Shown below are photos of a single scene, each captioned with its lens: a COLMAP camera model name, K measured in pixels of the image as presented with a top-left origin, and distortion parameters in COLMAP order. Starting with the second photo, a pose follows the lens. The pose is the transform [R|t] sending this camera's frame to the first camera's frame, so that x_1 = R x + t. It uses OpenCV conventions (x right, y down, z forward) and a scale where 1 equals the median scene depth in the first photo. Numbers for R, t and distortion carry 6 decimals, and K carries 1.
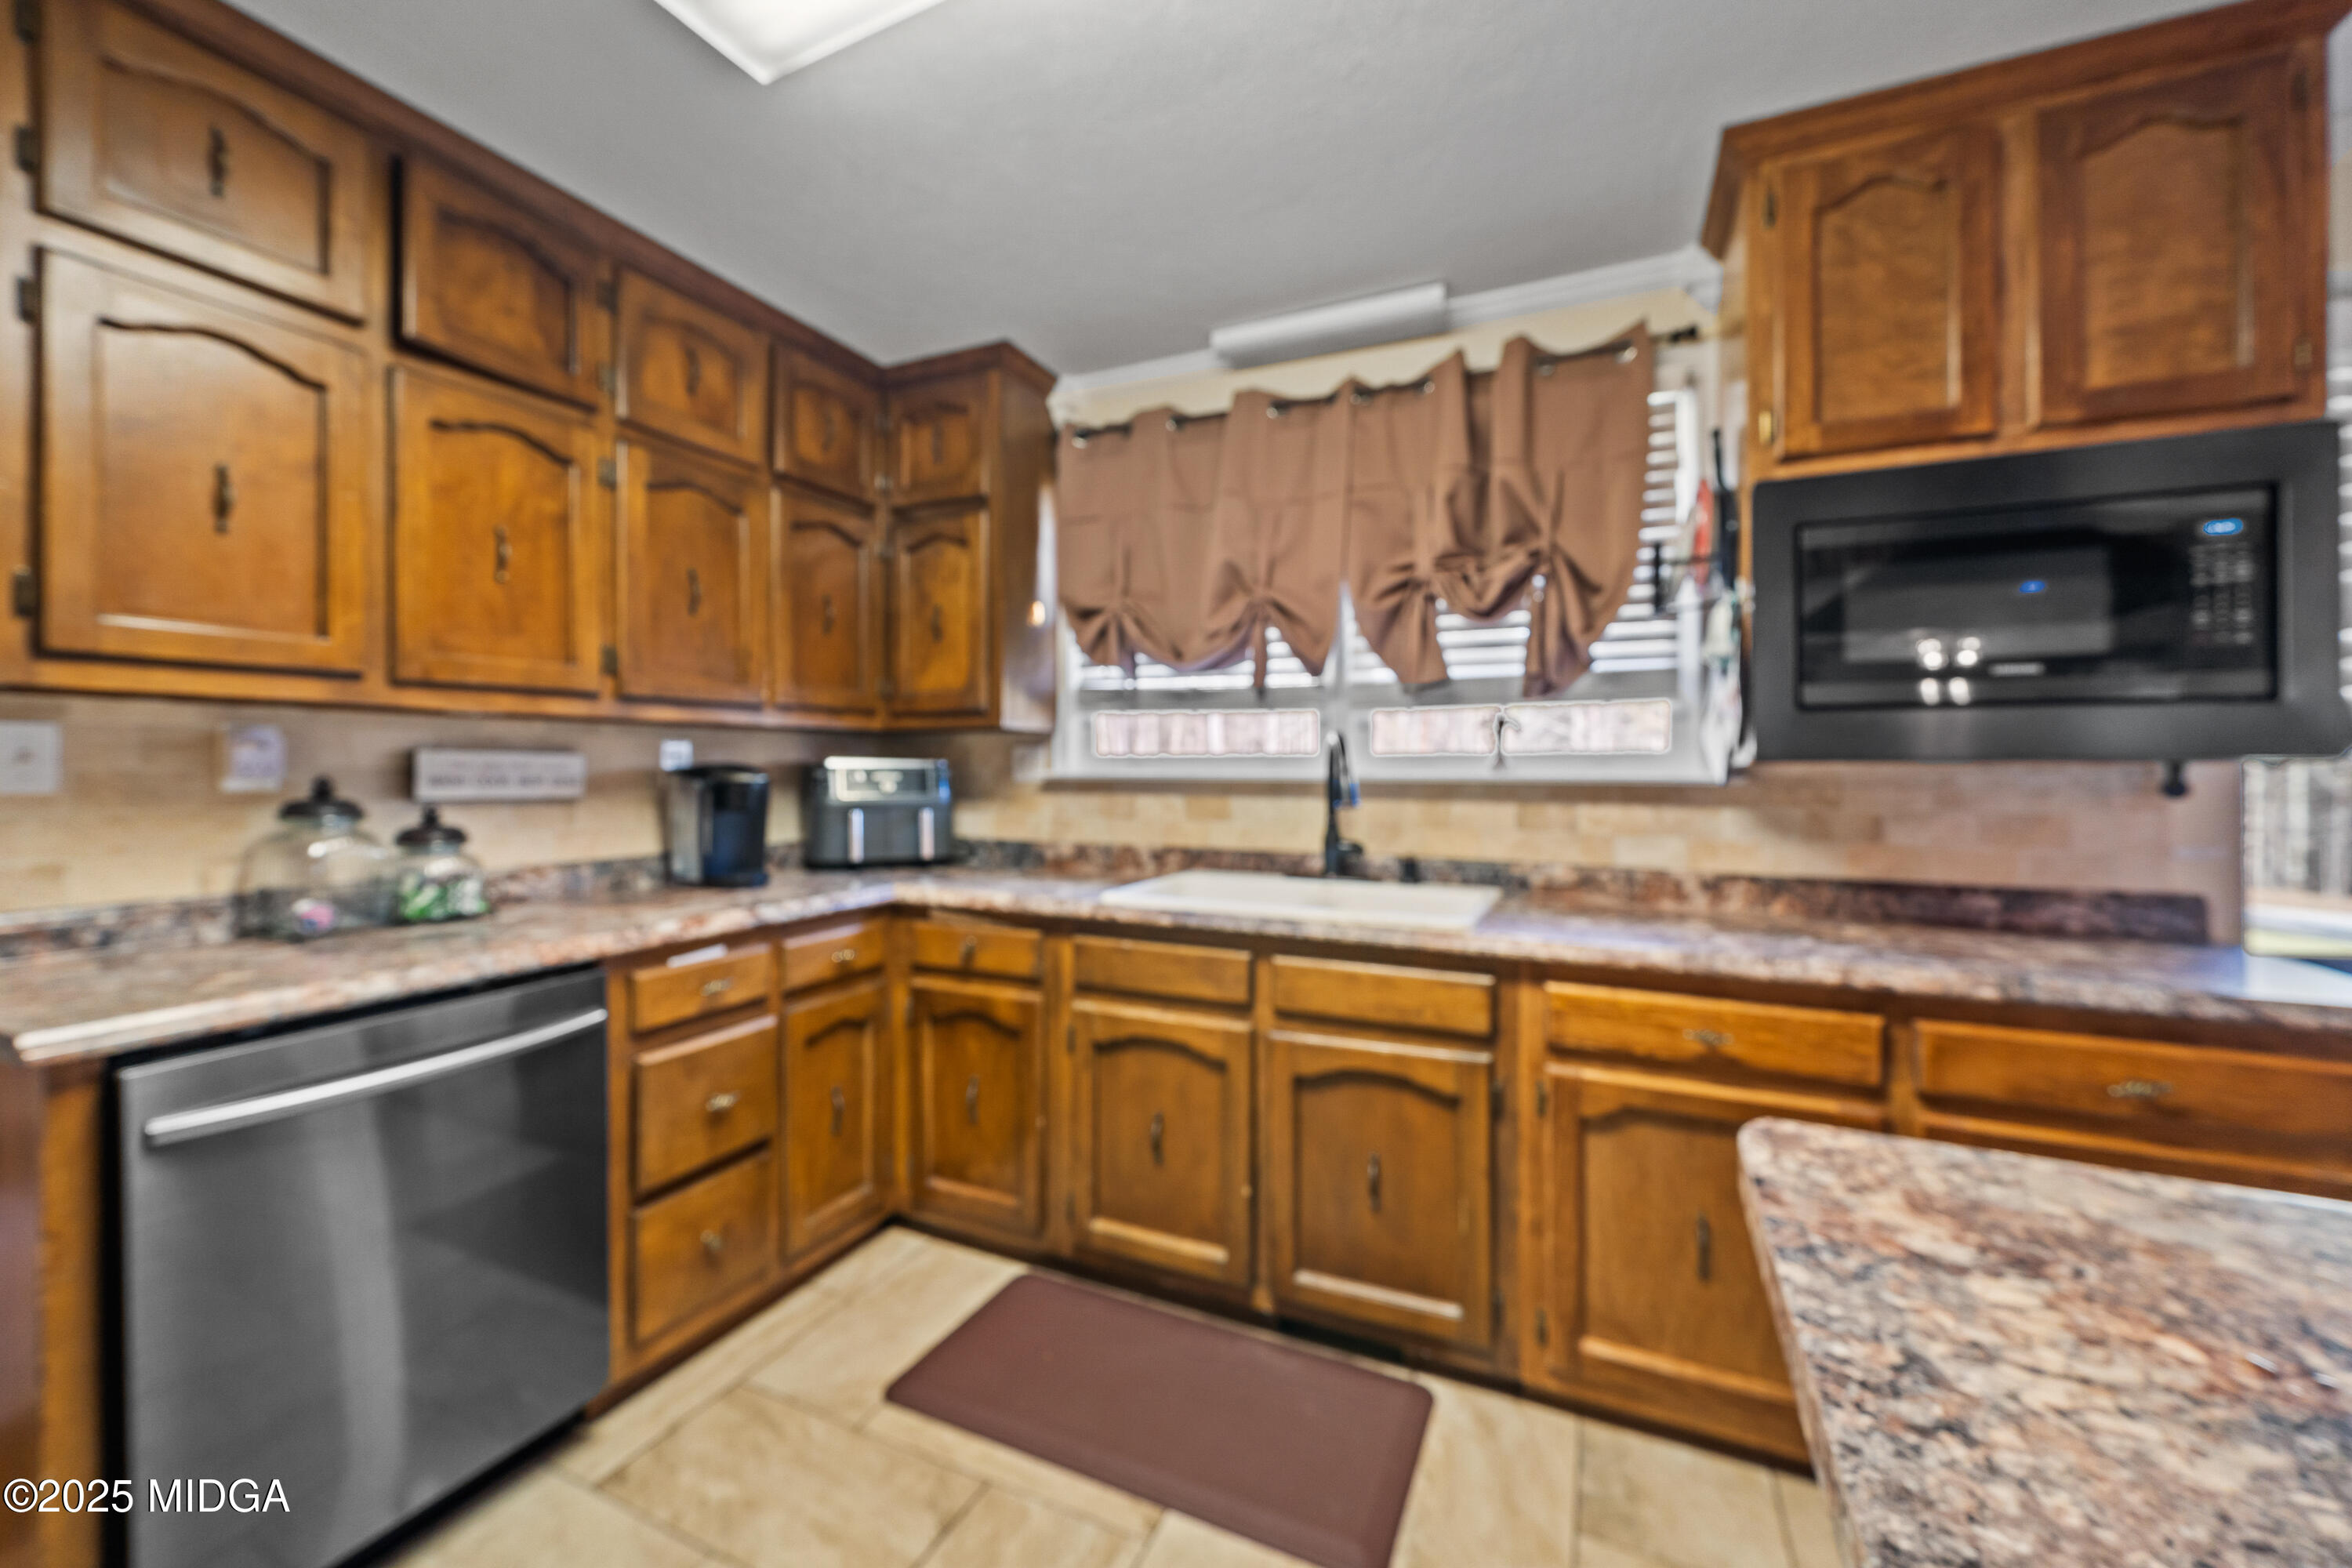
lens RADIAL K [[884.5, 0, 1158.1], [0, 884.5, 778.6], [0, 0, 1]] dist [-0.009305, 0.000072]
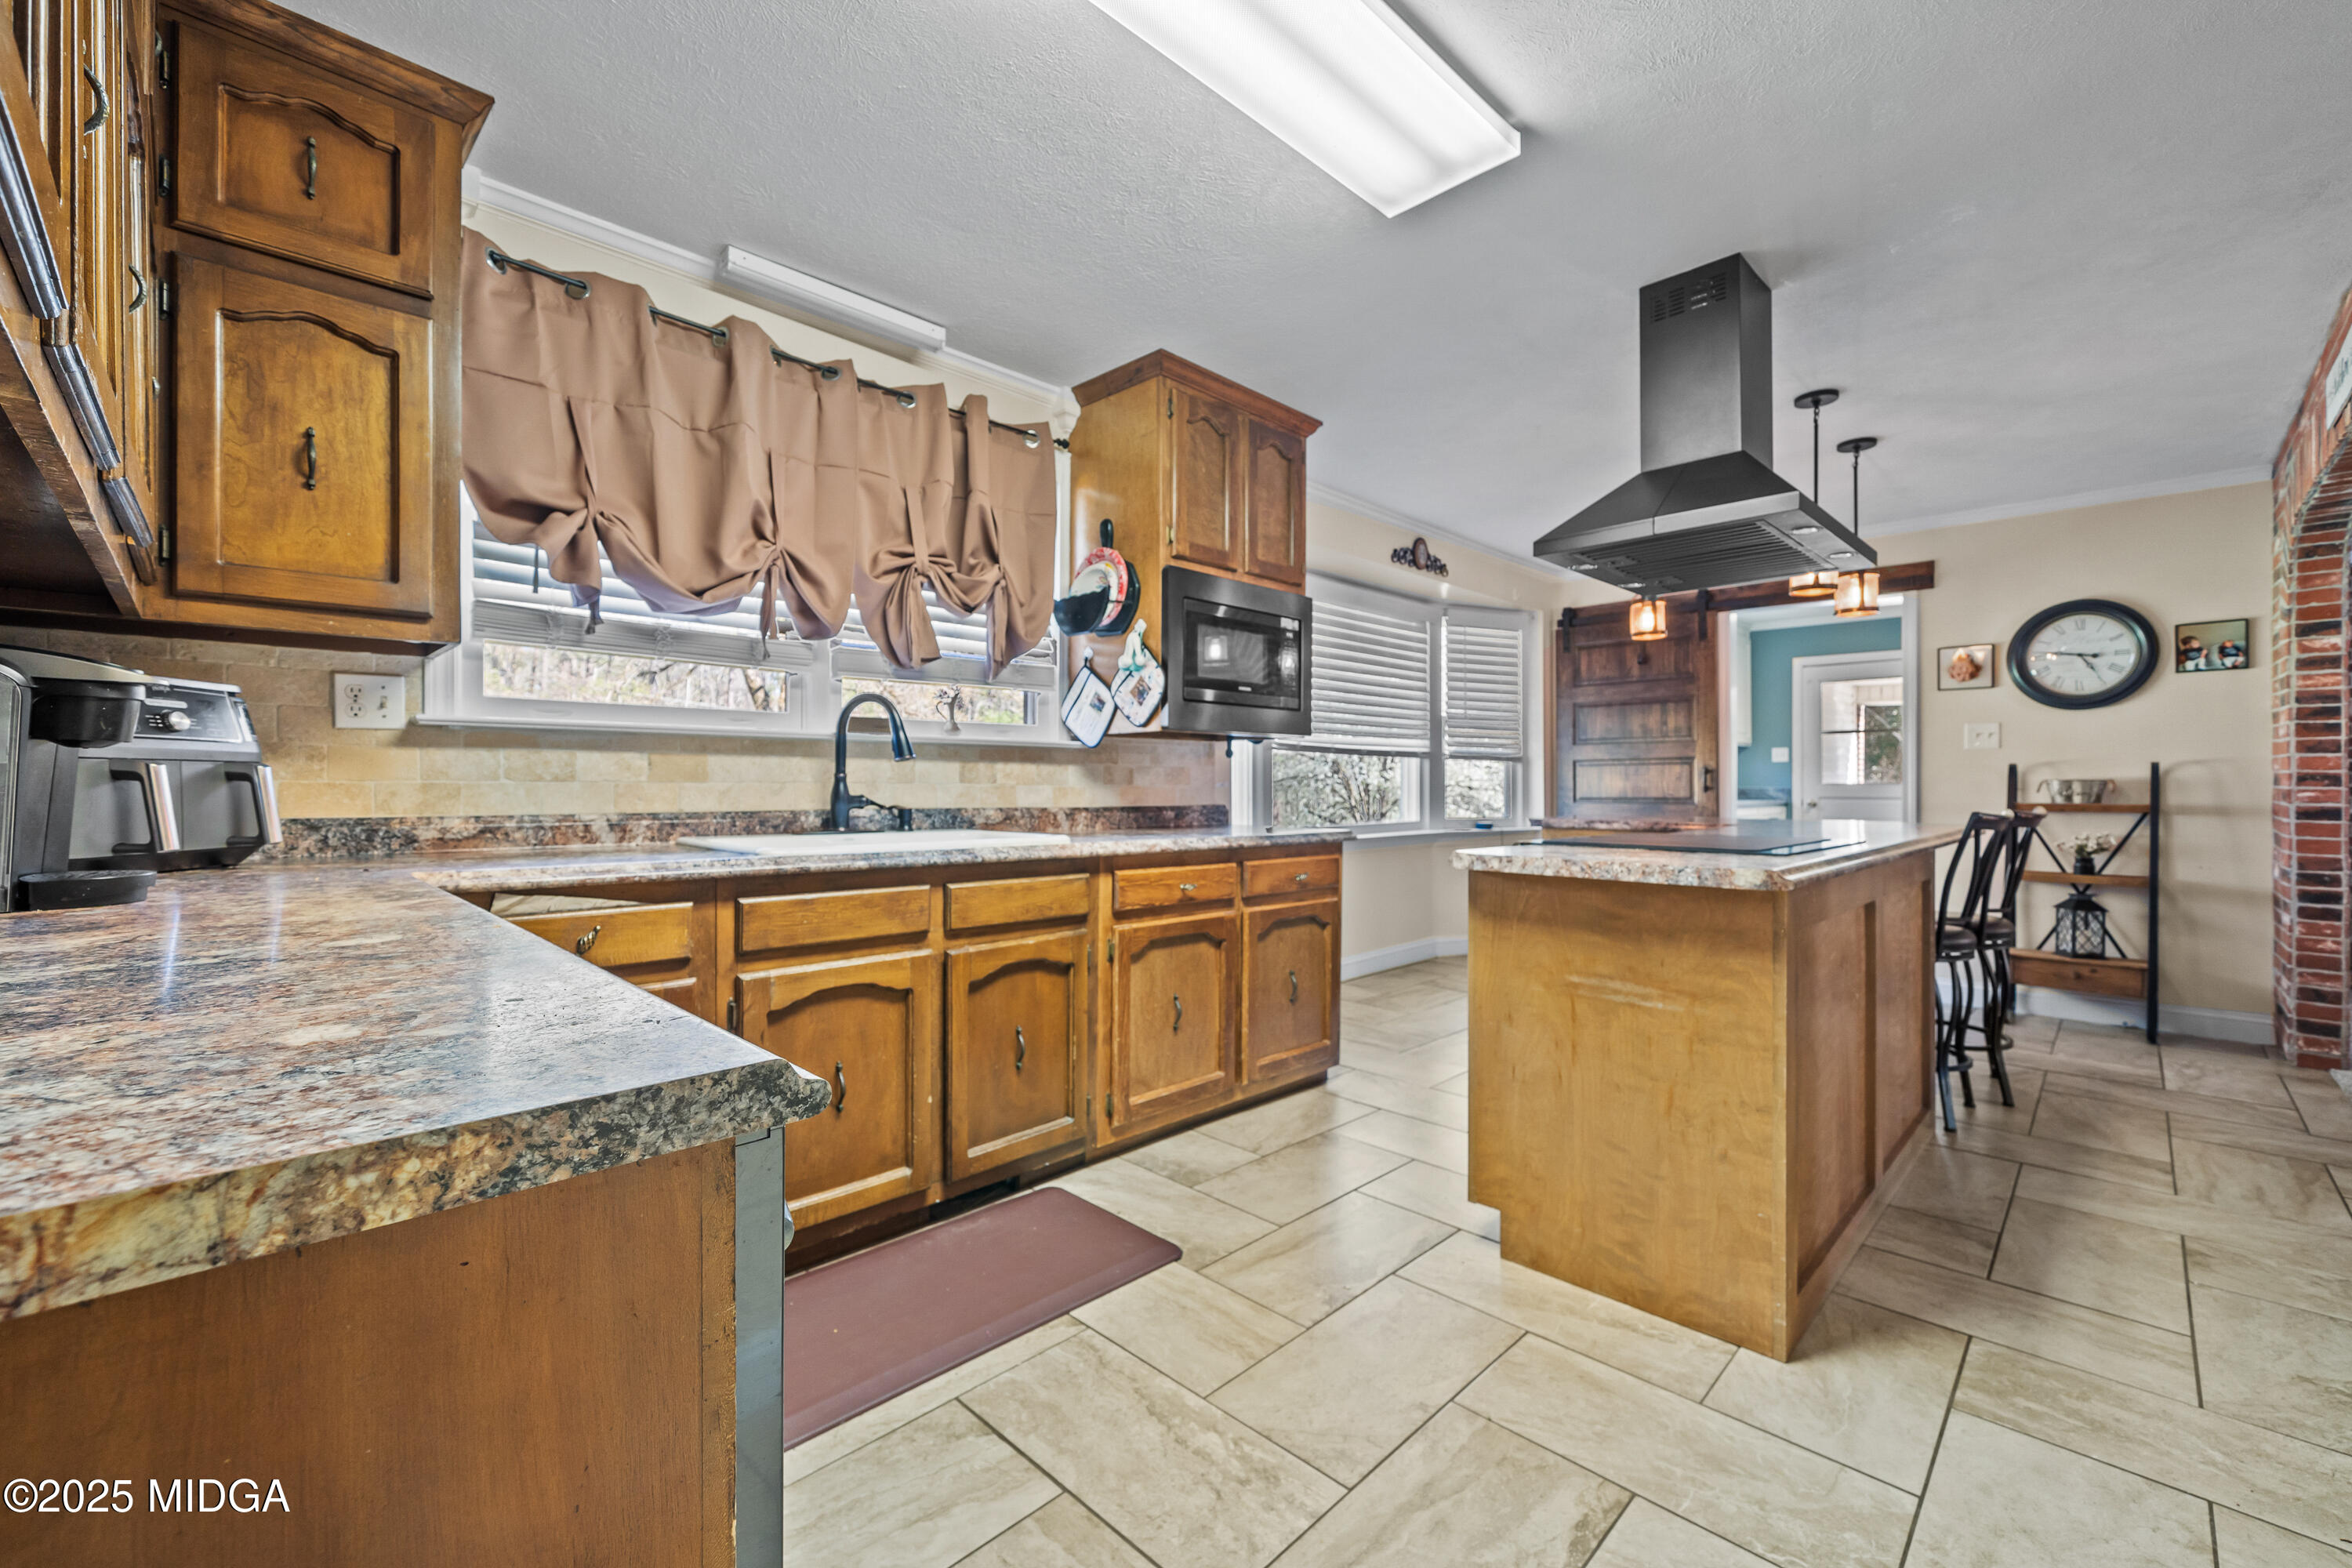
lens RADIAL K [[946.3, 0, 1127.5], [0, 946.3, 785.8], [0, 0, 1]] dist [-0.008183, 0.000481]
pose [[0.378699, -0.007487, 0.925490, -0.838002], [0.001513, 0.999971, 0.007470, 0.059601], [-0.925519, -0.001429, 0.378699, 0.299036]]
